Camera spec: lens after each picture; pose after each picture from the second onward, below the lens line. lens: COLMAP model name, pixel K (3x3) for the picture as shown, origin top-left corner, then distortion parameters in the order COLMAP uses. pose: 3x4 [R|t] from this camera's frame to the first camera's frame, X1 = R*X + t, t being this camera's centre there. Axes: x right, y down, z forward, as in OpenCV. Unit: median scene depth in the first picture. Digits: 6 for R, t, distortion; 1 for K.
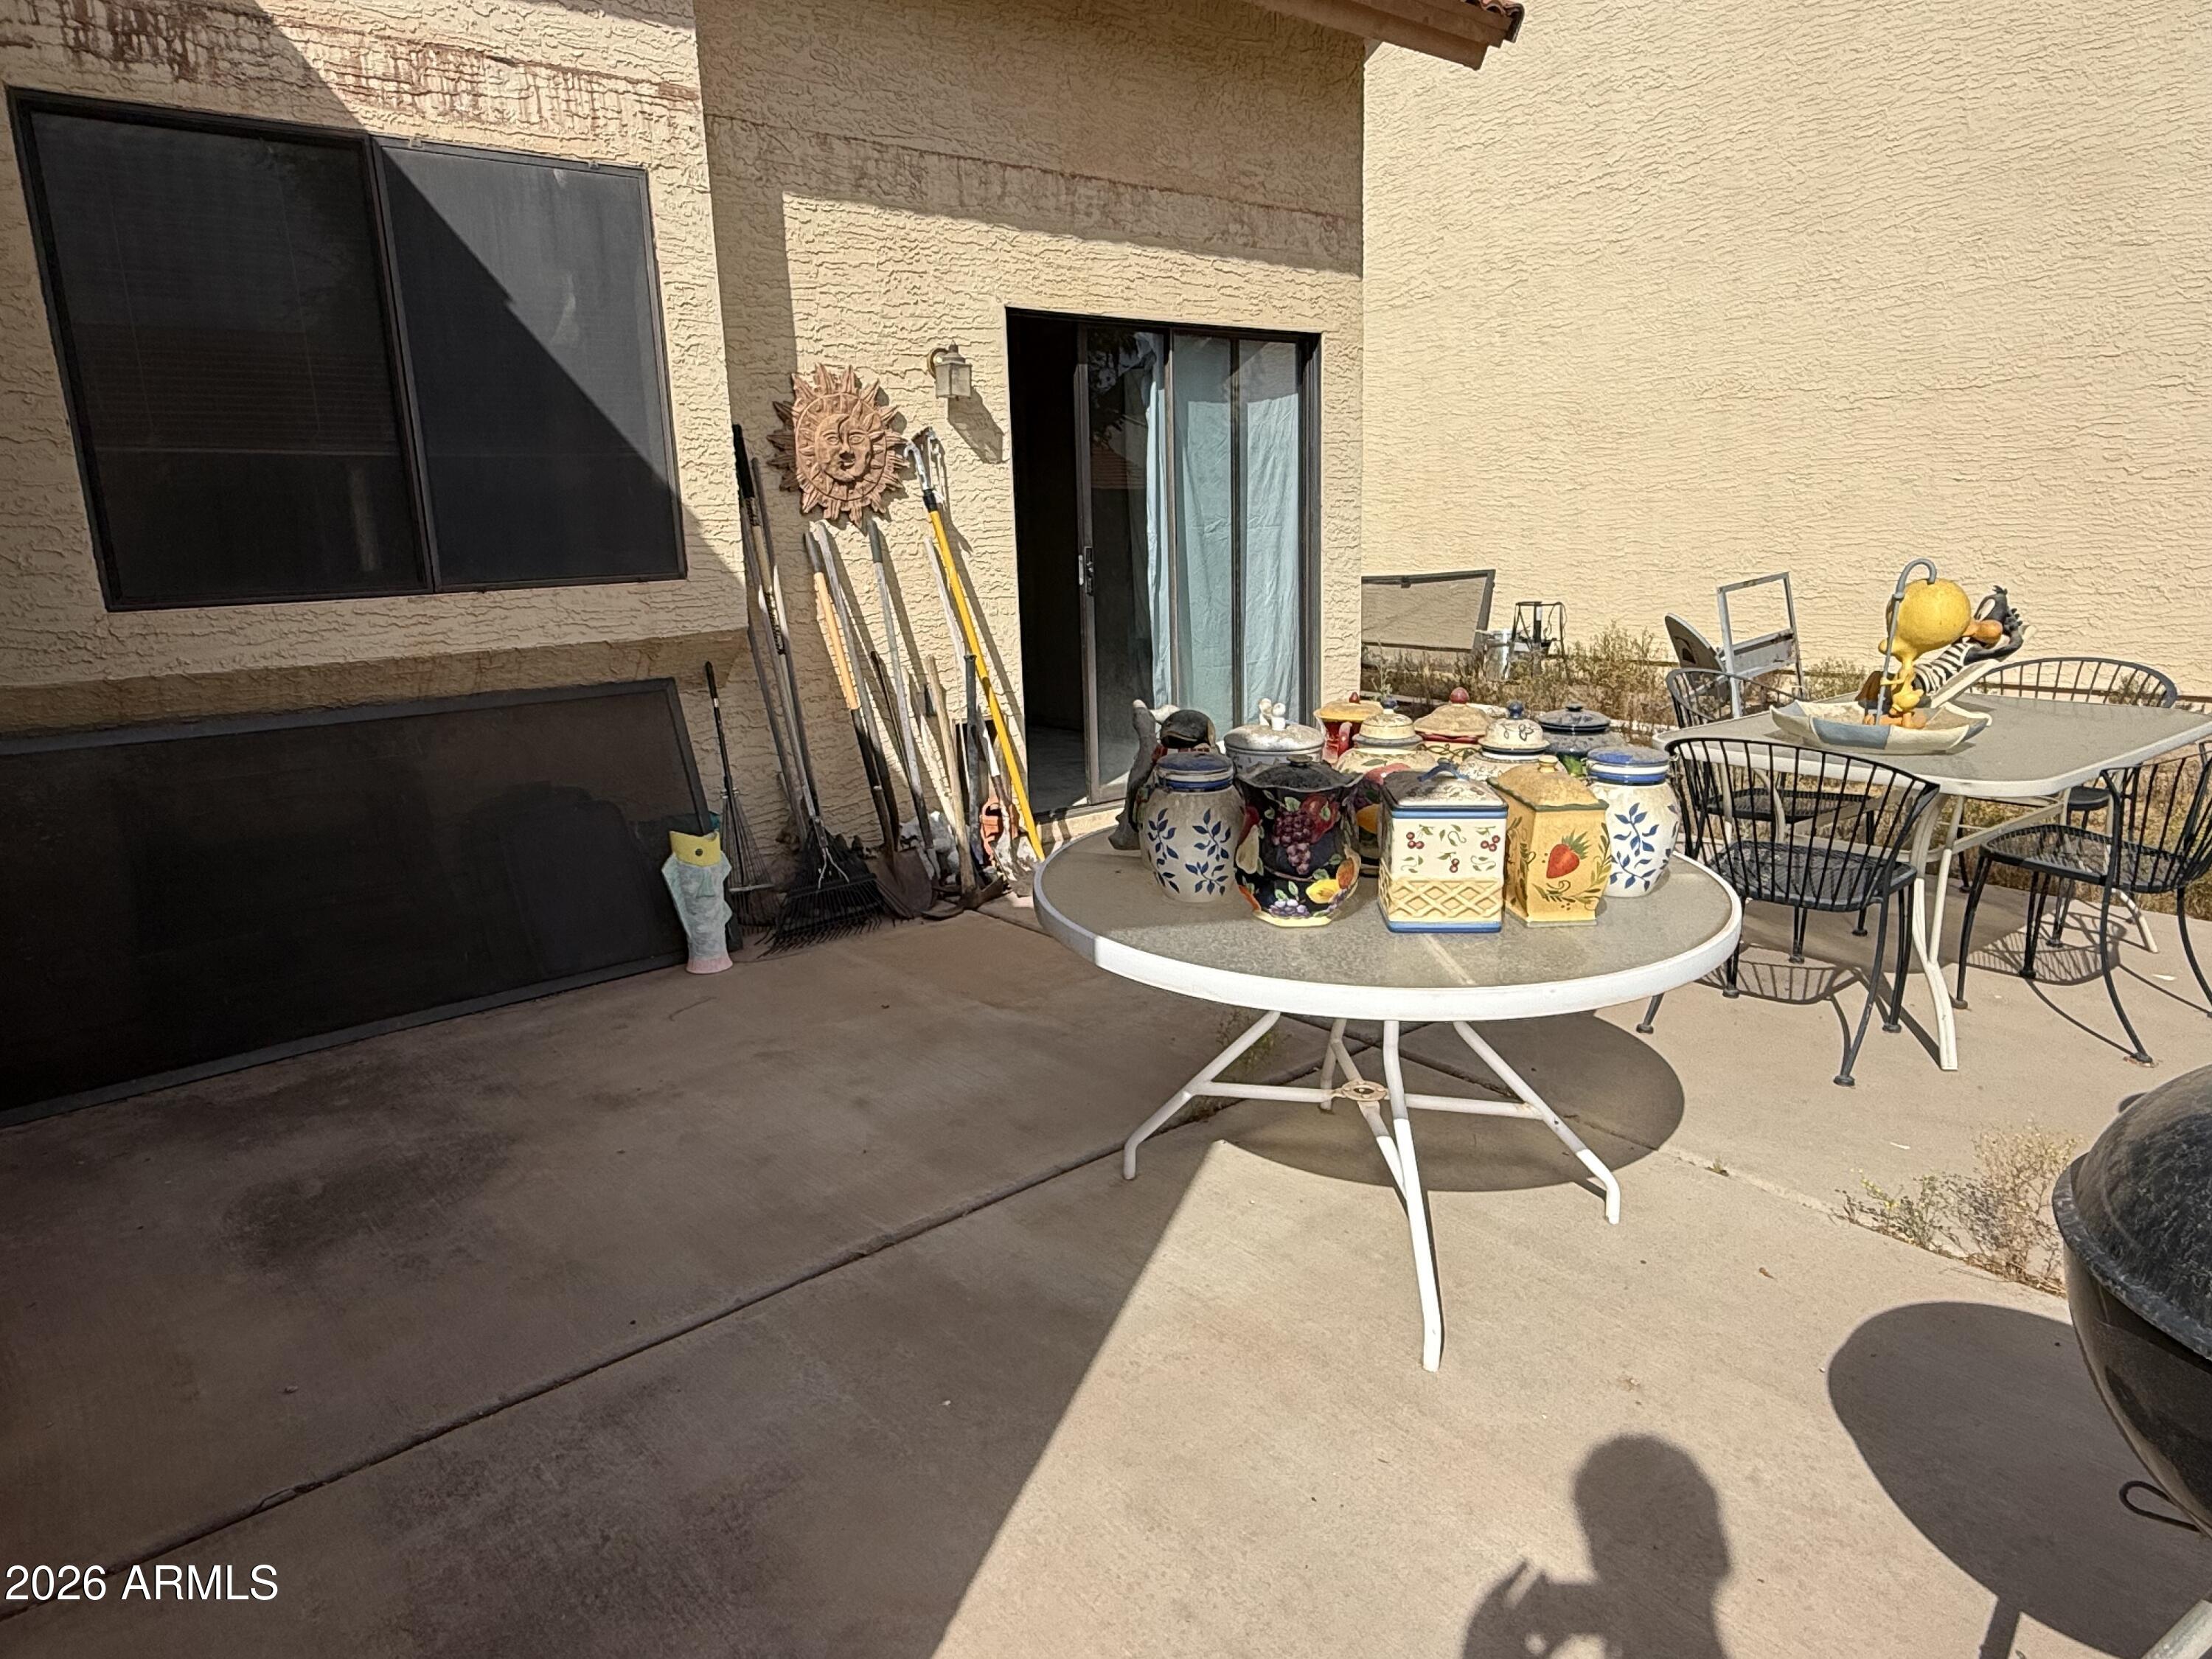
lens RADIAL K [[1376.5, 0, 1101.5], [0, 1376.5, 831.3], [0, 0, 1]] dist [-0.002826, 0.004065]
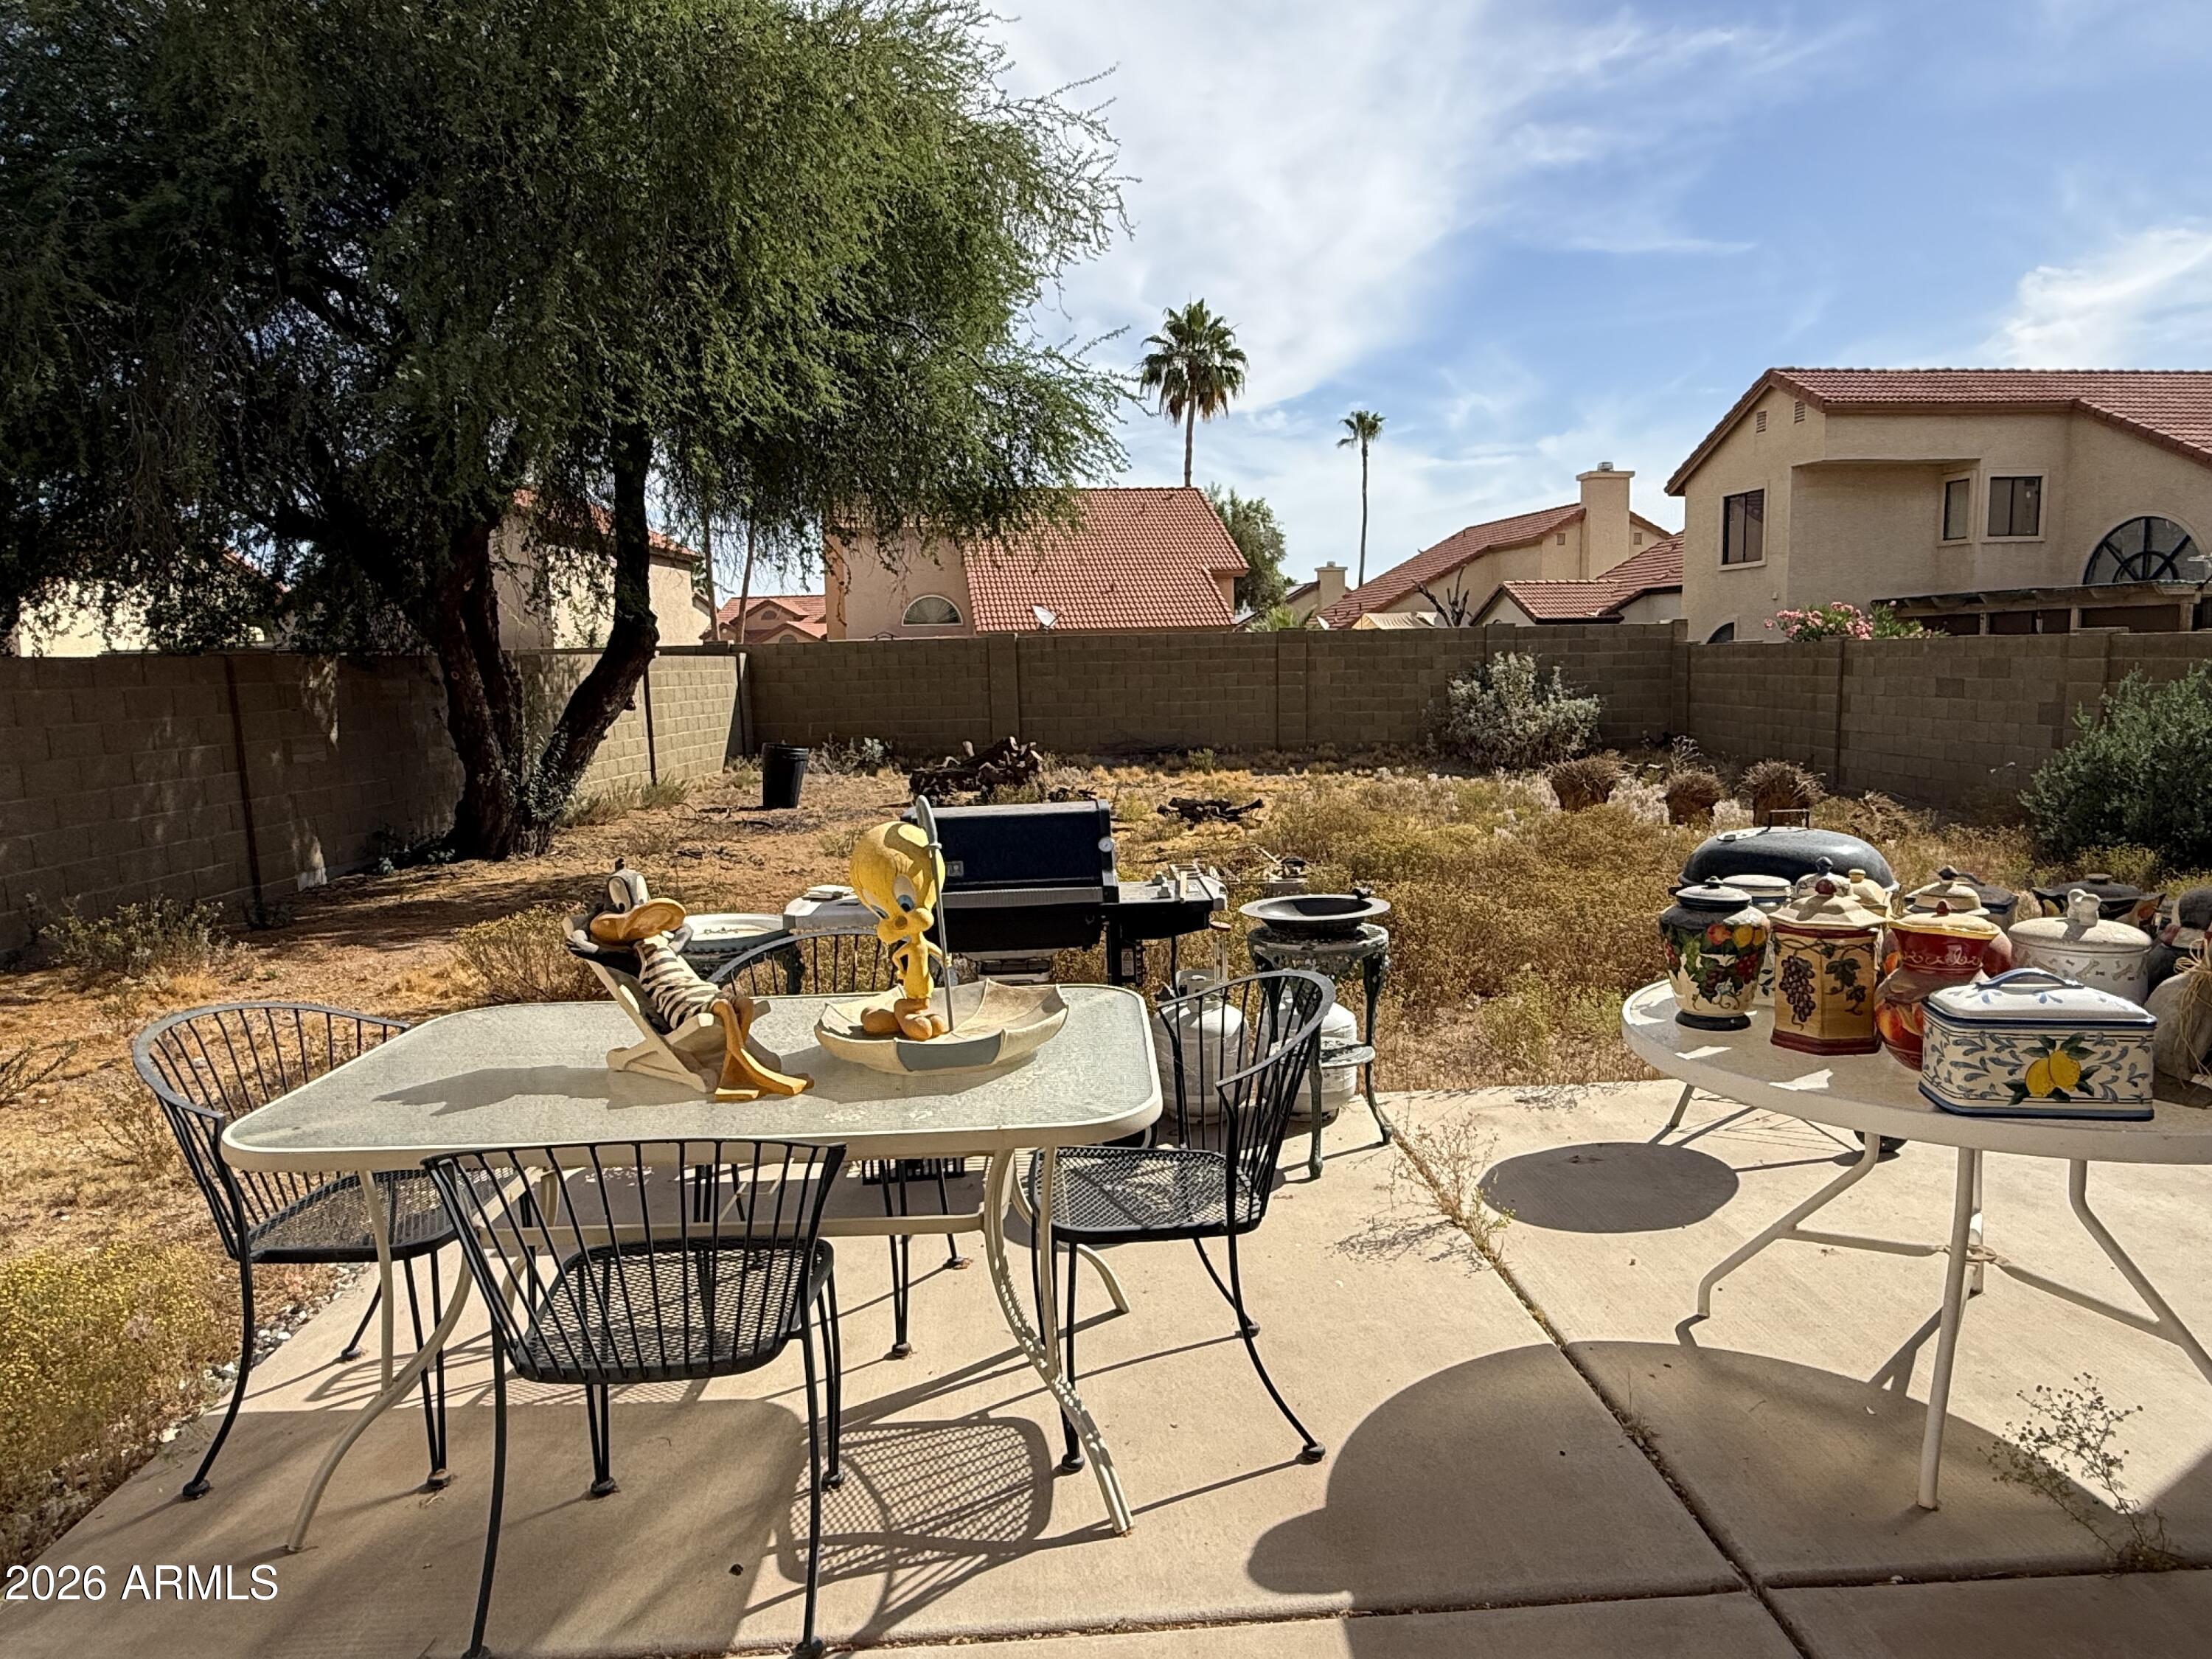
lens RADIAL K [[1376.5, 0, 1114.7], [0, 1376.5, 840.5], [0, 0, 1]] dist [-0.002826, 0.004065]
pose [[-0.794666, -0.024809, 0.606540, 0.071632], [0.185835, 0.941252, 0.281974, -0.382393], [-0.577903, 0.336791, -0.743371, 1.581411]]
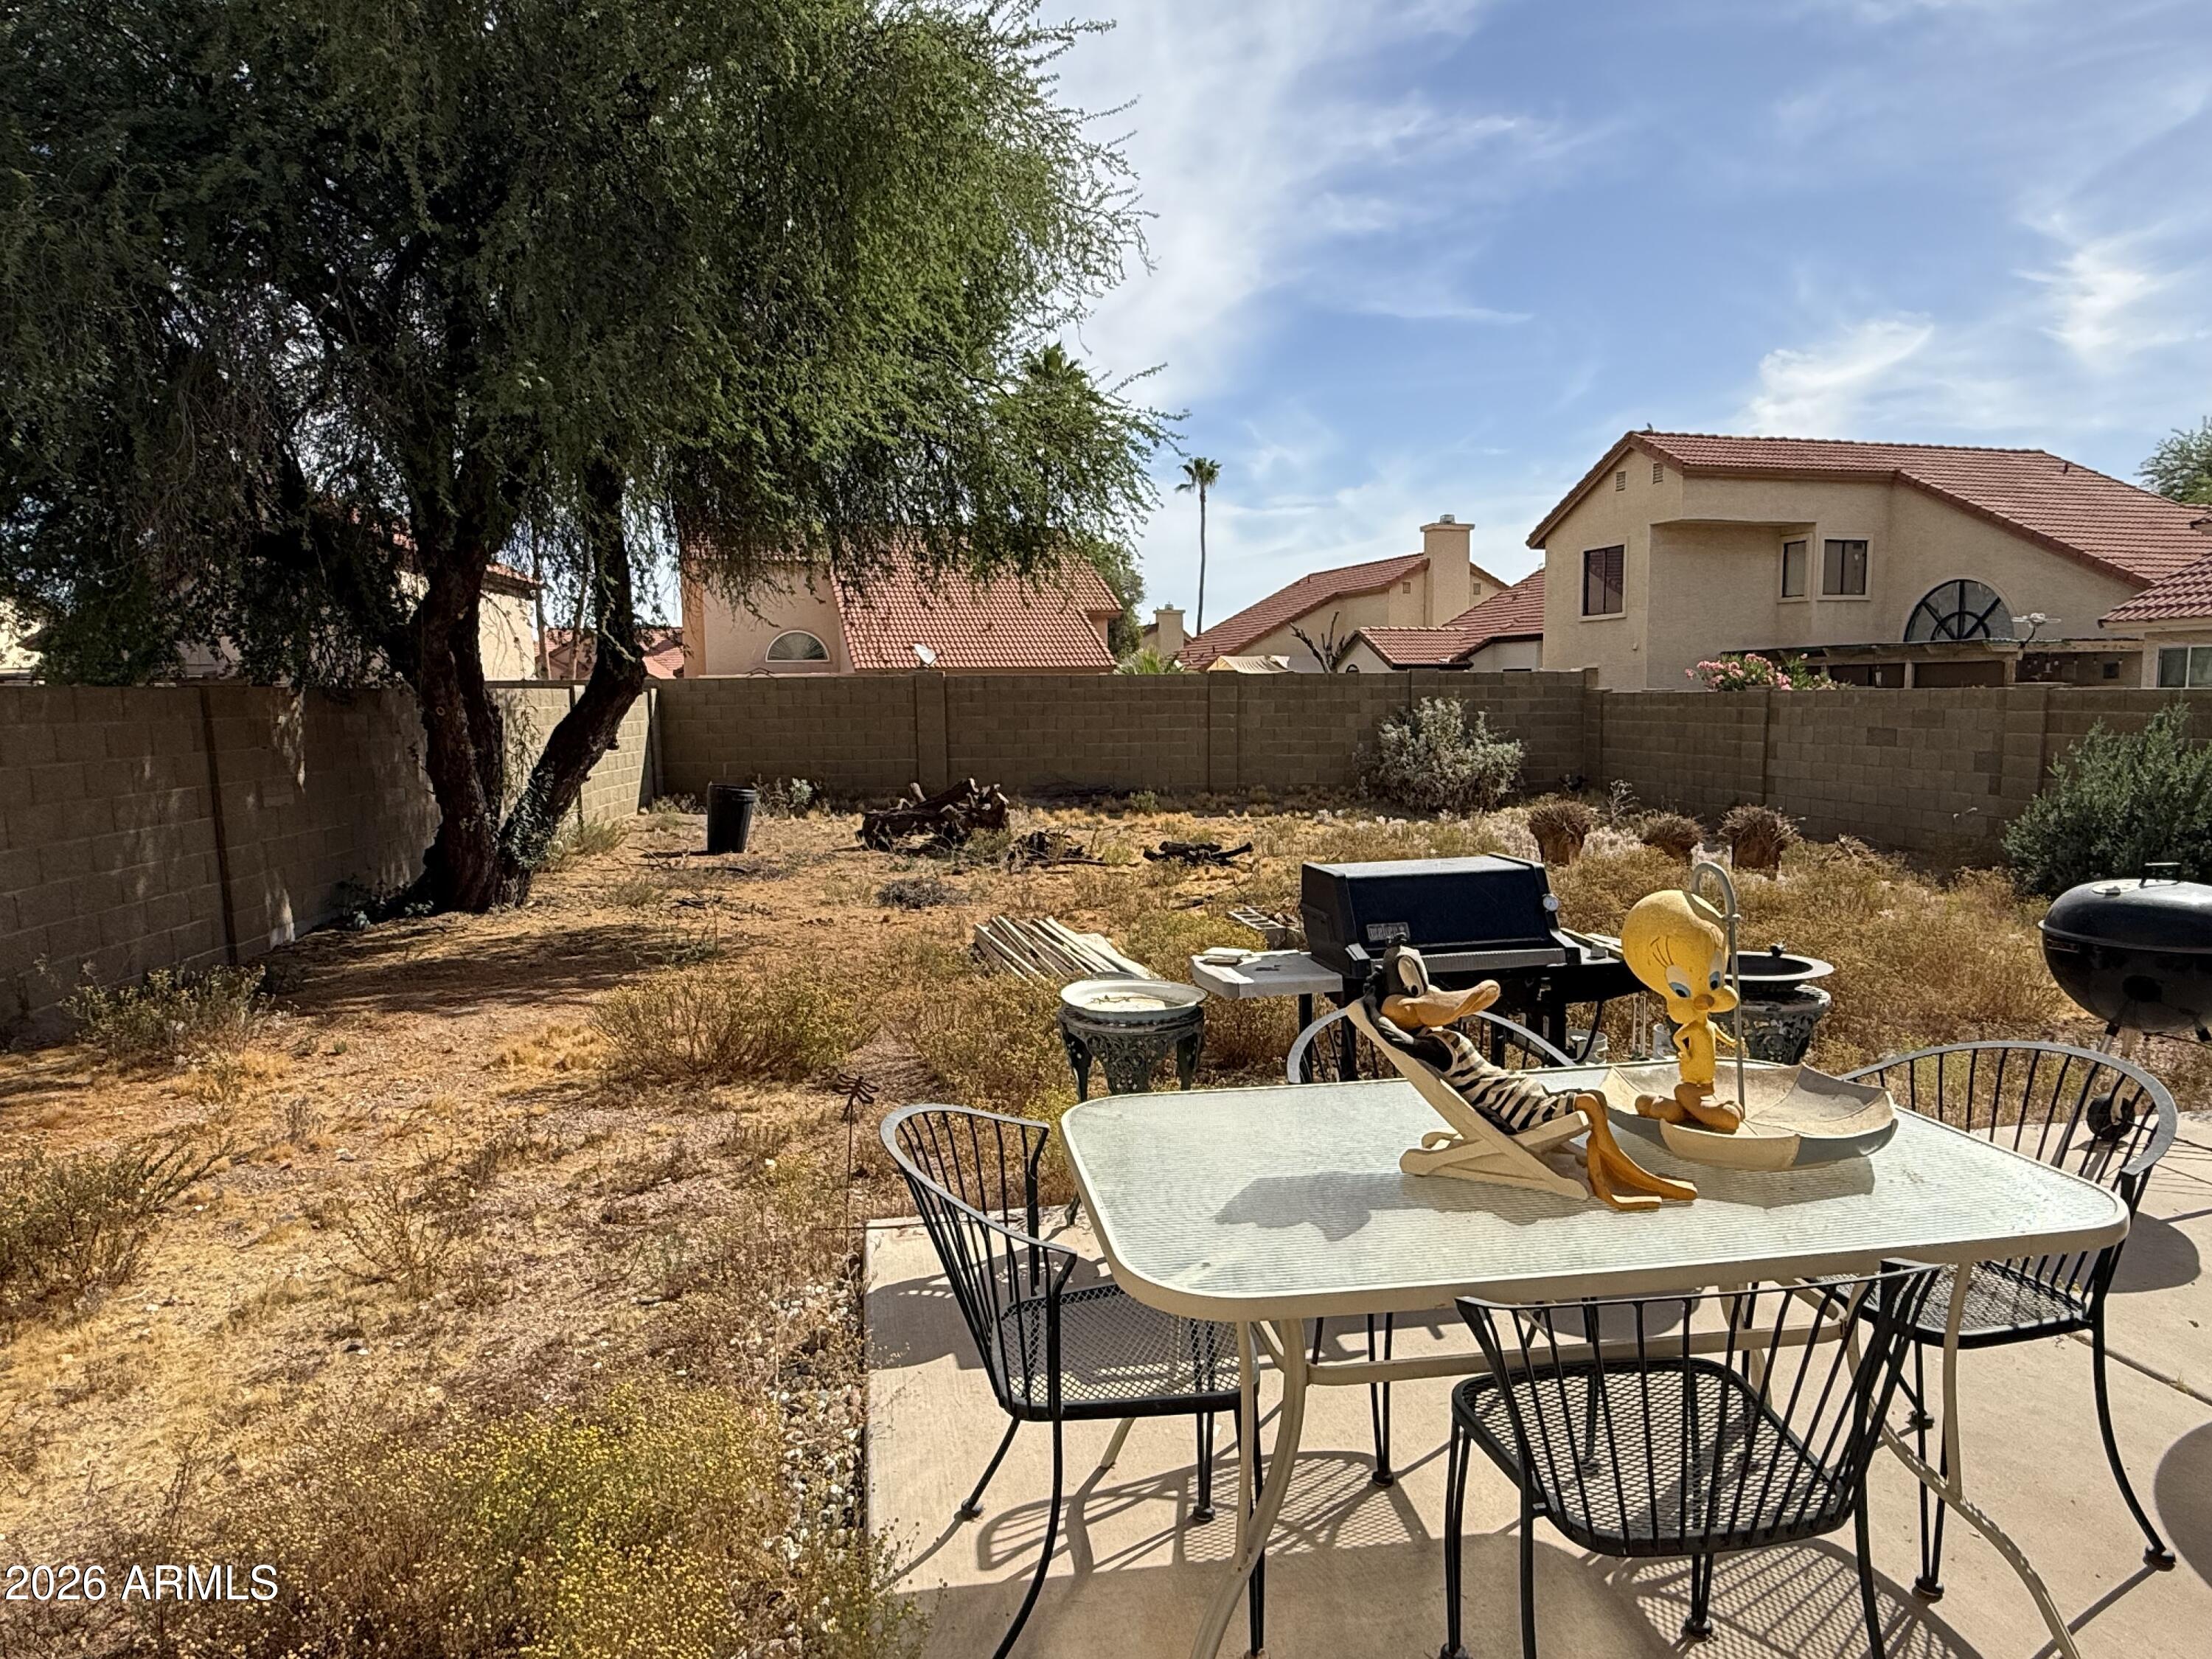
lens RADIAL K [[1376.5, 0, 1099.2], [0, 1376.5, 832.8], [0, 0, 1]] dist [-0.002826, 0.004065]
pose [[-0.868920, -0.003198, 0.494943, 0.549652], [0.152260, 0.949760, 0.273444, -0.468176], [-0.470952, 0.312962, -0.824778, 1.797440]]
